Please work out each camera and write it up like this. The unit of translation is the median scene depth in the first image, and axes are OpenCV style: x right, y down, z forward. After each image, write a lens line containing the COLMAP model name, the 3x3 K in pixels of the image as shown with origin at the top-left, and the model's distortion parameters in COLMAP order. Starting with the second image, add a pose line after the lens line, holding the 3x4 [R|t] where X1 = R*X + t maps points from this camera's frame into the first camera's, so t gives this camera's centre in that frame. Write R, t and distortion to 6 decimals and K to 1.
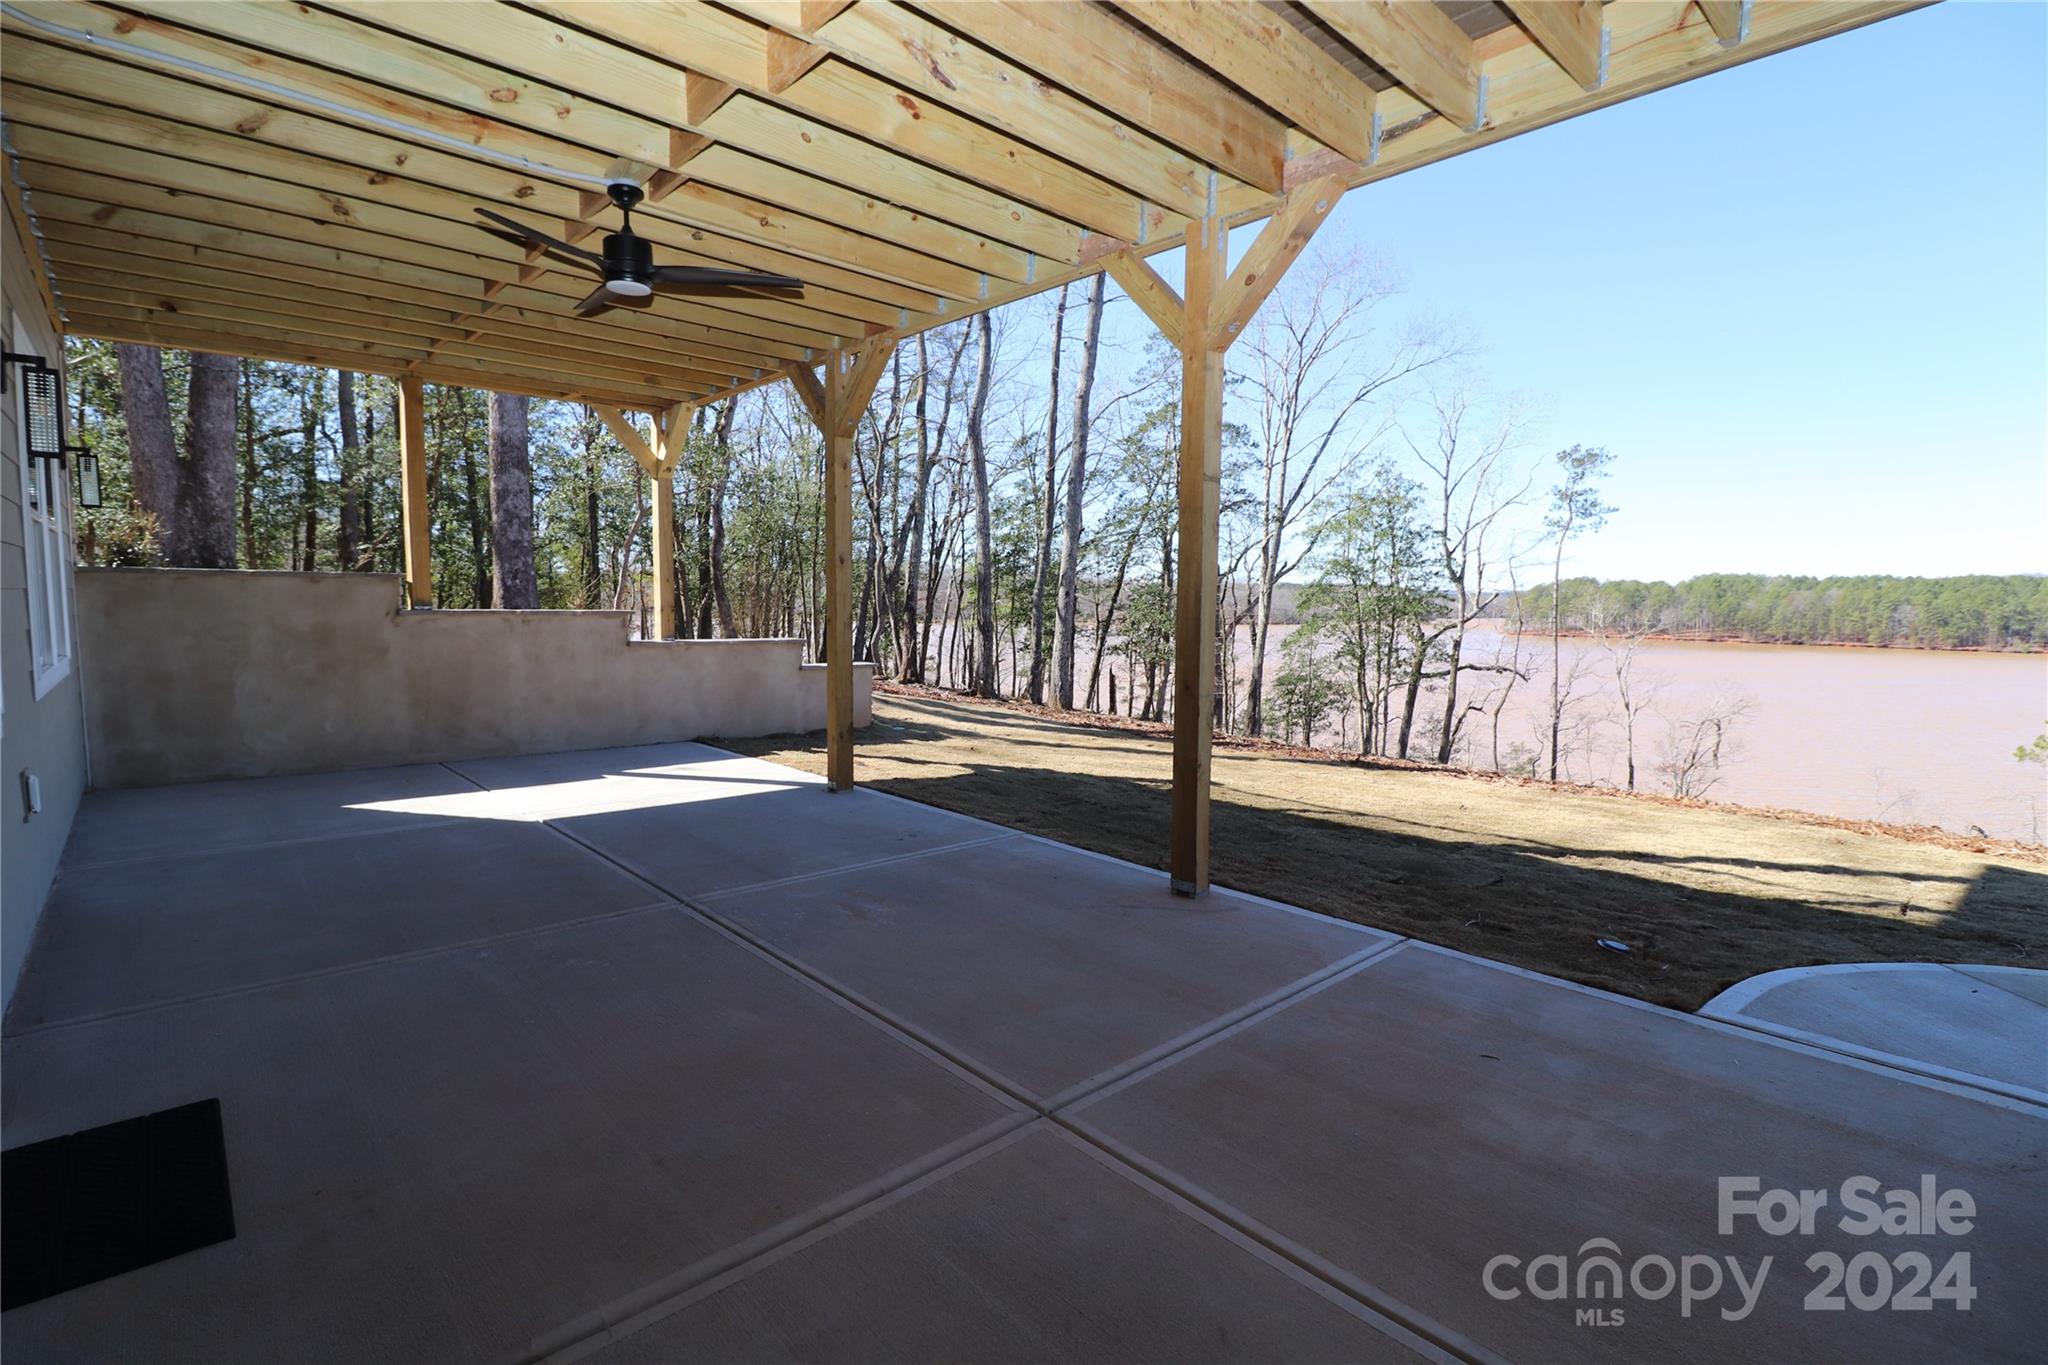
lens RADIAL K [[957.3, 0, 1017.6], [0, 957.3, 675.7], [0, 0, 1]] dist [-0.023910, -0.001063]
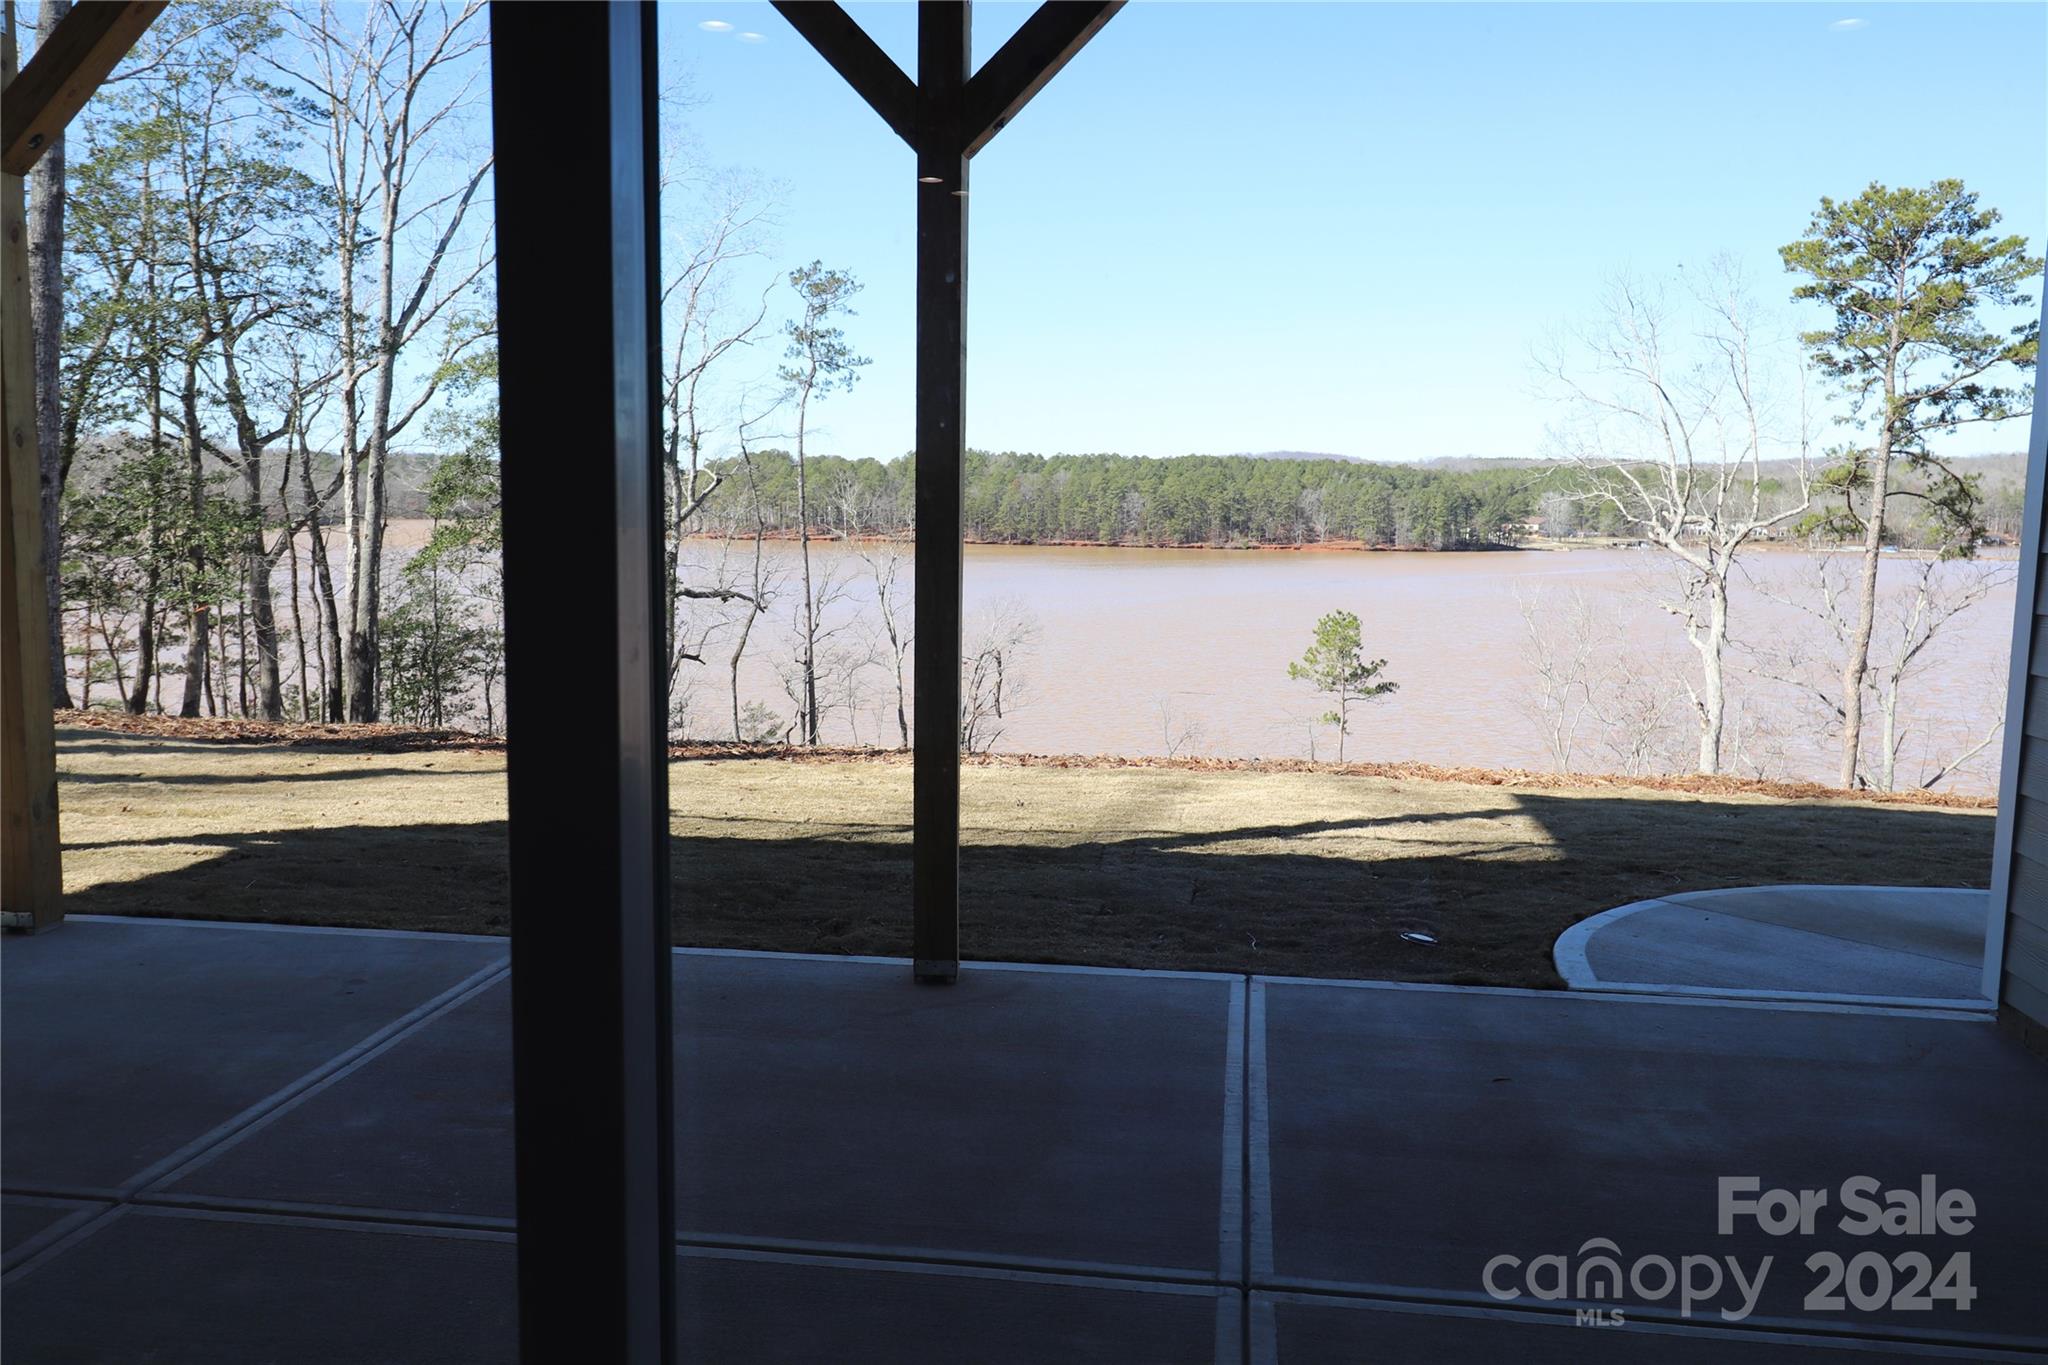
lens RADIAL K [[1602.5, 0, 1036.5], [0, 1602.5, 675.2], [0, 0, 1]] dist [-0.000243, -0.001874]
pose [[0.763873, -0.071568, 0.641386, -0.470604], [0.046000, 0.997342, 0.056502, -0.042363], [-0.643725, -0.013657, 0.765135, 0.104326]]
